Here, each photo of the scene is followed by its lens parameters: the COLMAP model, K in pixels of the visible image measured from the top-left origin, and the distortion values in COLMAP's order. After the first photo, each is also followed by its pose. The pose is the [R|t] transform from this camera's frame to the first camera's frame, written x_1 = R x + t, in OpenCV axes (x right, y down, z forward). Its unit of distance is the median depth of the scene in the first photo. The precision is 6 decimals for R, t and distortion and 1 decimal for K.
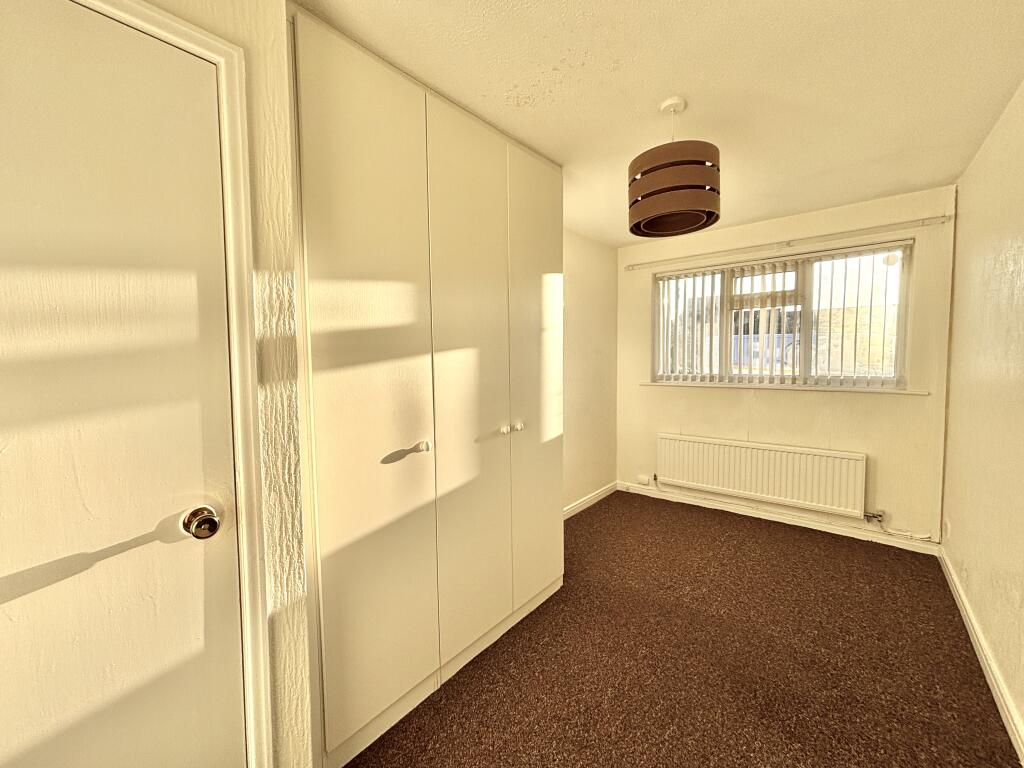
lens RADIAL K [[410.3, 0, 509.7], [0, 410.3, 383.6], [0, 0, 1]] dist [0.018332, -0.008280]
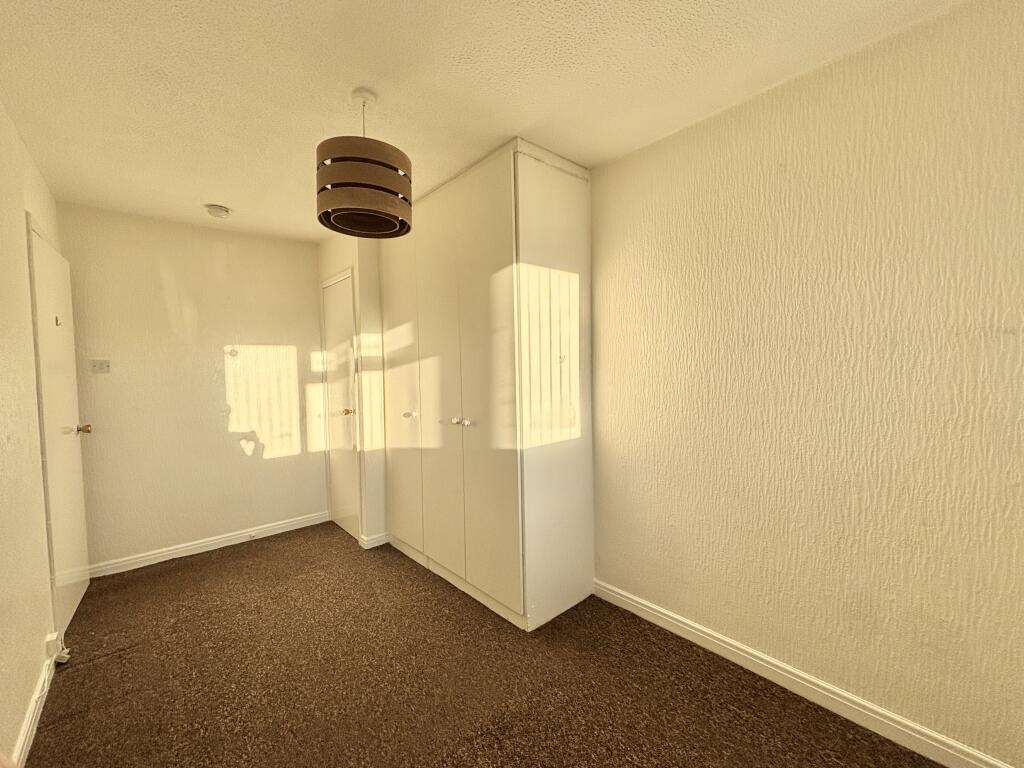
lens RADIAL K [[410.3, 0, 509.5], [0, 410.3, 384.5], [0, 0, 1]] dist [0.010048, -0.007939]
pose [[-0.131159, 0.064049, -0.989290, 1.375423], [-0.046092, 0.996438, 0.070622, -0.106308], [0.990289, 0.054861, -0.127740, 1.541421]]
